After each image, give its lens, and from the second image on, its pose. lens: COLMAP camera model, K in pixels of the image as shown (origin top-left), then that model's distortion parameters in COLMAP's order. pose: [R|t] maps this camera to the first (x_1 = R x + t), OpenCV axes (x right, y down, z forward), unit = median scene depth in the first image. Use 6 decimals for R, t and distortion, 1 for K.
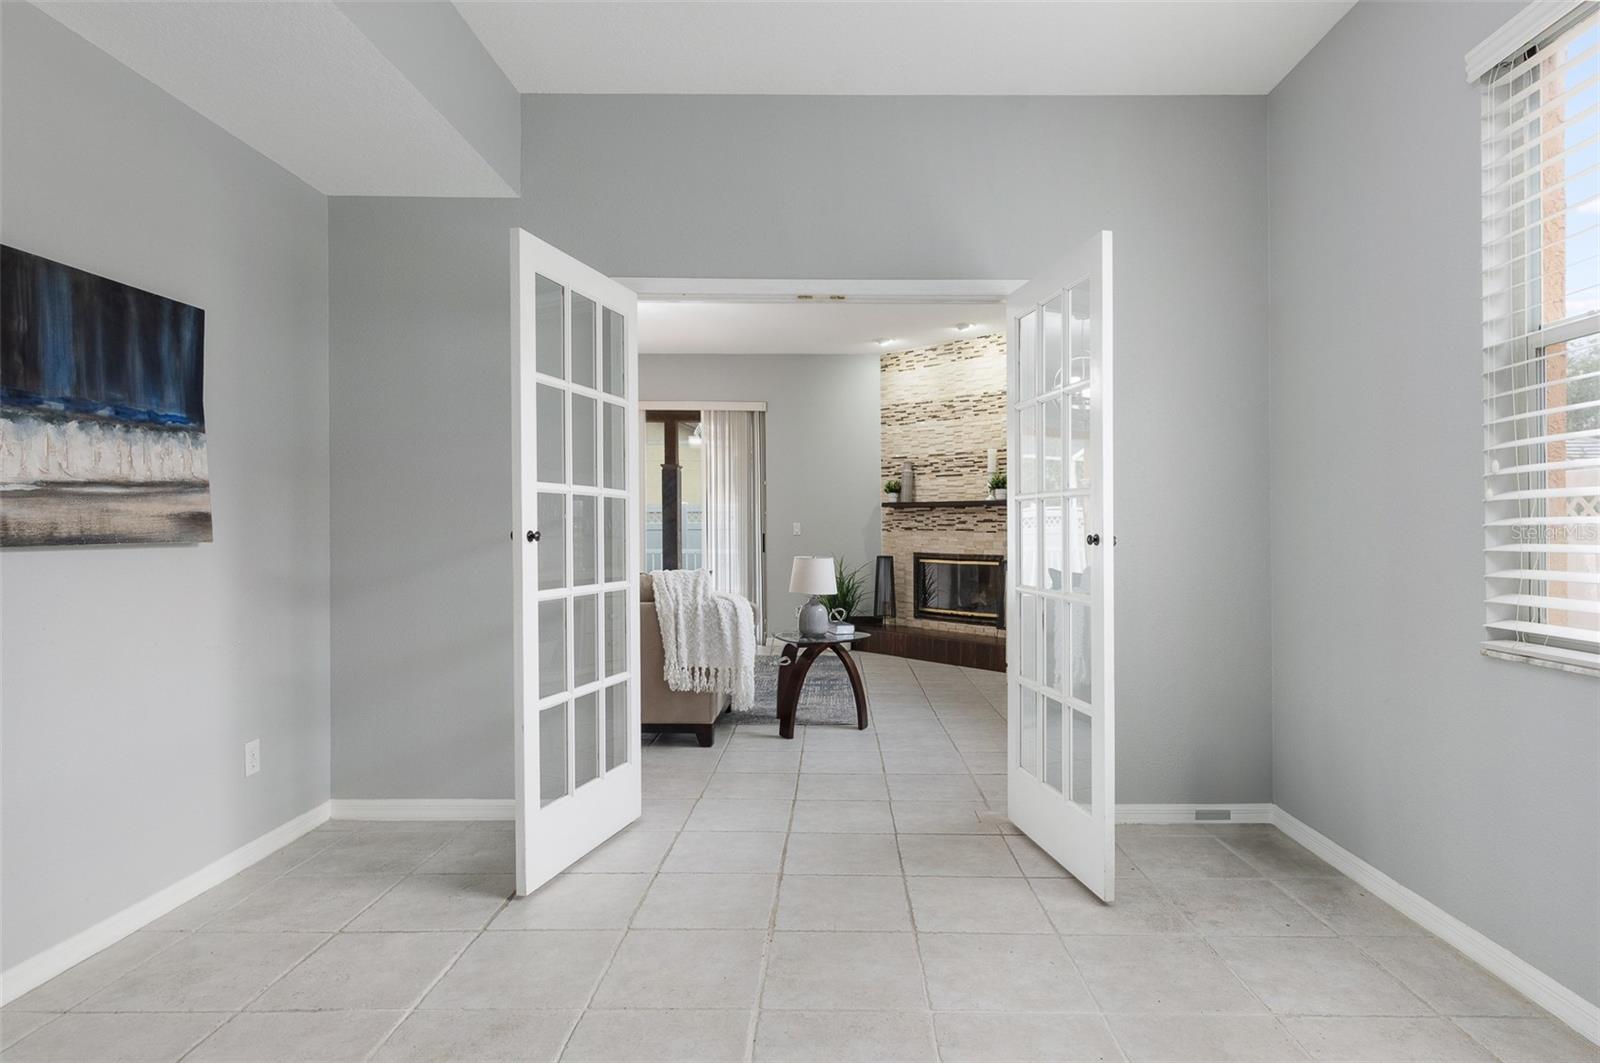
lens RADIAL K [[825.7, 0, 801.3], [0, 825.7, 530.3], [0, 0, 1]] dist [0.000554, -0.000151]
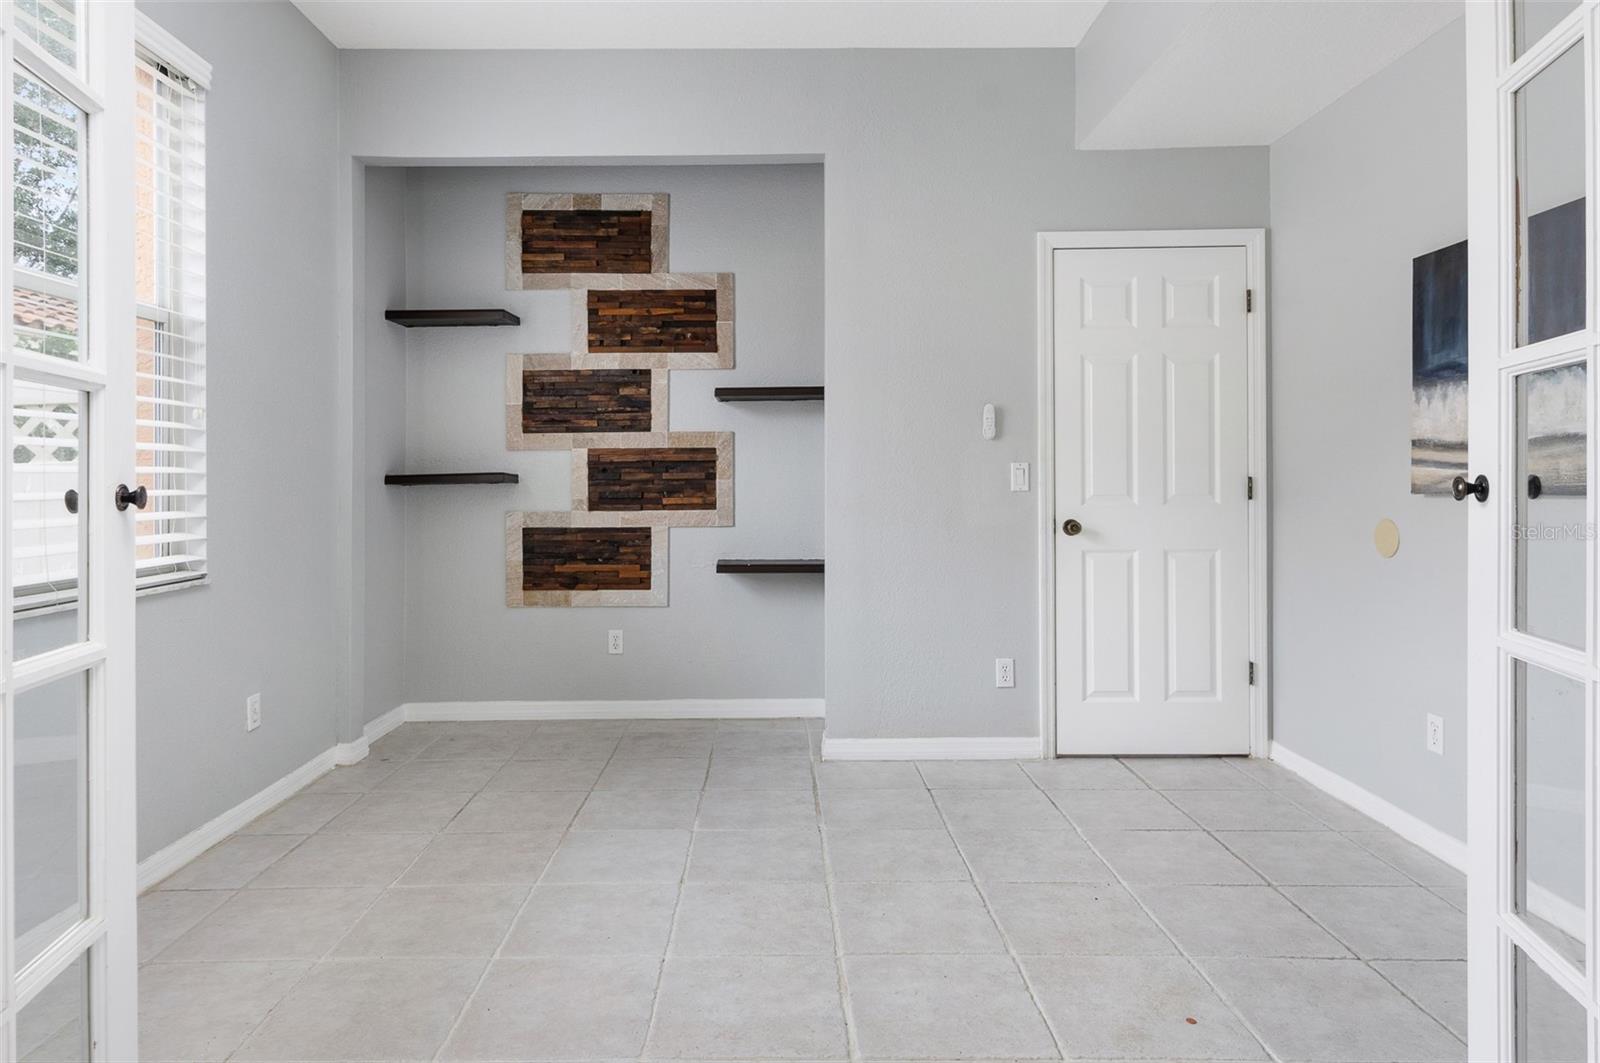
lens RADIAL K [[1011.2, 0, 795.1], [0, 1011.2, 526.1], [0, 0, 1]] dist [0.004534, 0.001199]
pose [[-0.997950, 0.003307, -0.063913, 0.070814], [0.002730, 0.999955, 0.009106, 0.049928], [0.063941, 0.008913, -0.997914, 2.120433]]
